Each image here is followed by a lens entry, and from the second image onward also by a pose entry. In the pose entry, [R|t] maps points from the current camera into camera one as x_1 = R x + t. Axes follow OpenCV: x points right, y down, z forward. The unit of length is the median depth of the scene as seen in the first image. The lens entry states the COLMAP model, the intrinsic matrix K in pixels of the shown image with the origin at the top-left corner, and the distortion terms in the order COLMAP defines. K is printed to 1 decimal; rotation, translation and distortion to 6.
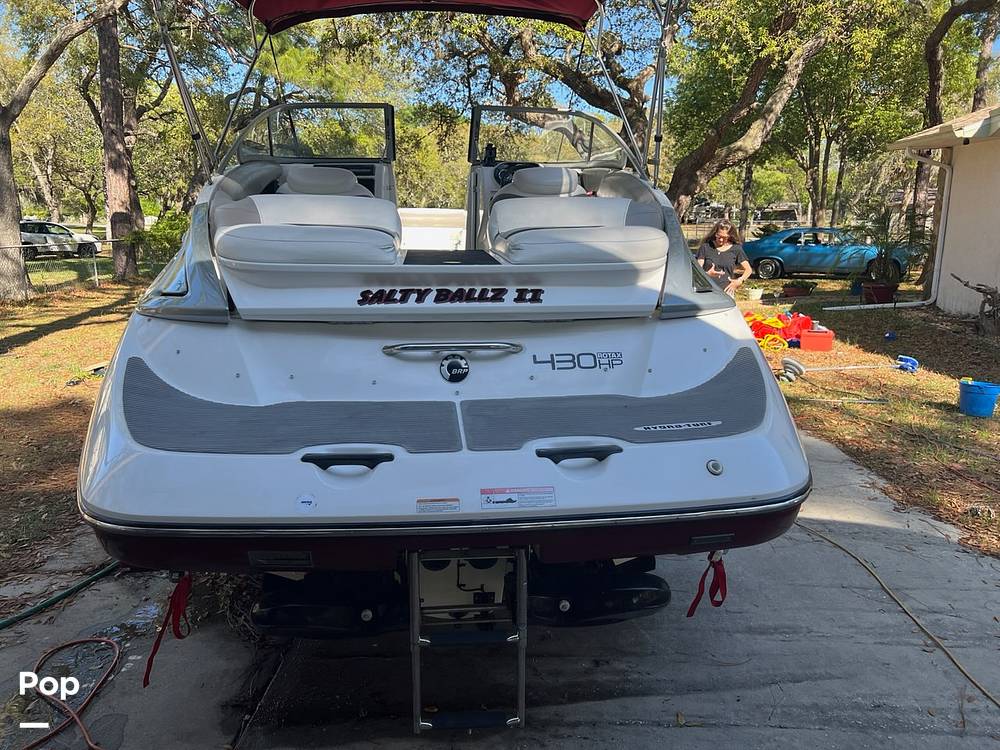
lens RADIAL K [[760.4, 0, 498.1], [0, 760.4, 375.1], [0, 0, 1]] dist [0.042128, -0.020106]
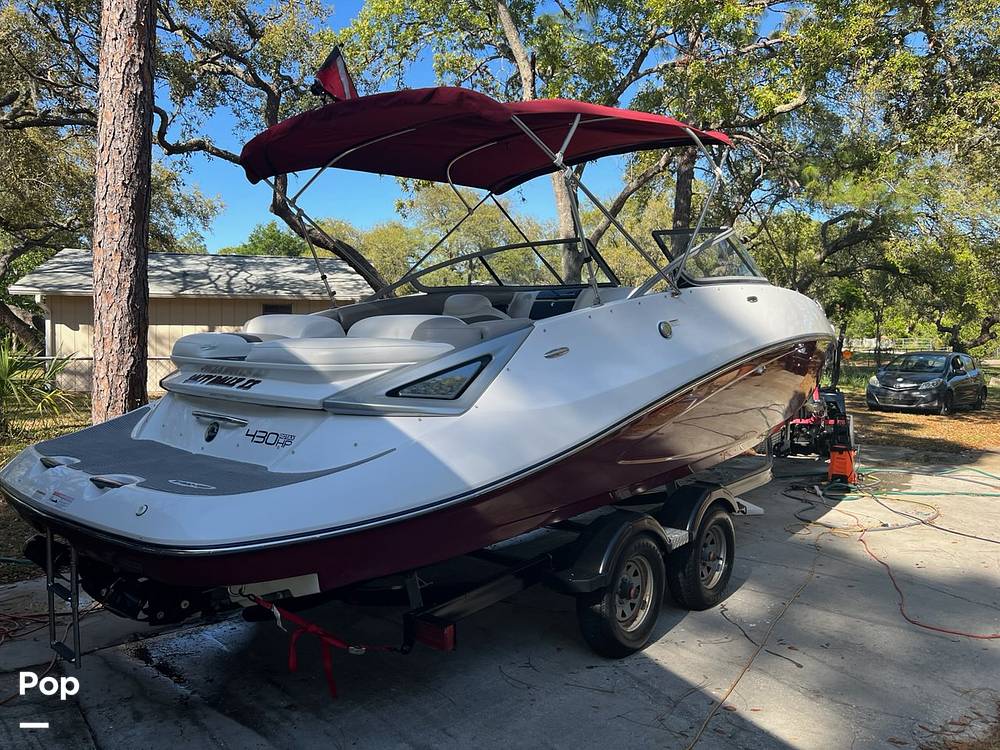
lens RADIAL K [[760.4, 0, 499.7], [0, 760.4, 373.2], [0, 0, 1]] dist [0.042128, -0.020106]
pose [[0.686233, 0.050937, -0.725596, 1.332985], [-0.169779, 0.981208, -0.091688, -0.075550], [0.707290, 0.186110, 0.681985, 0.389130]]
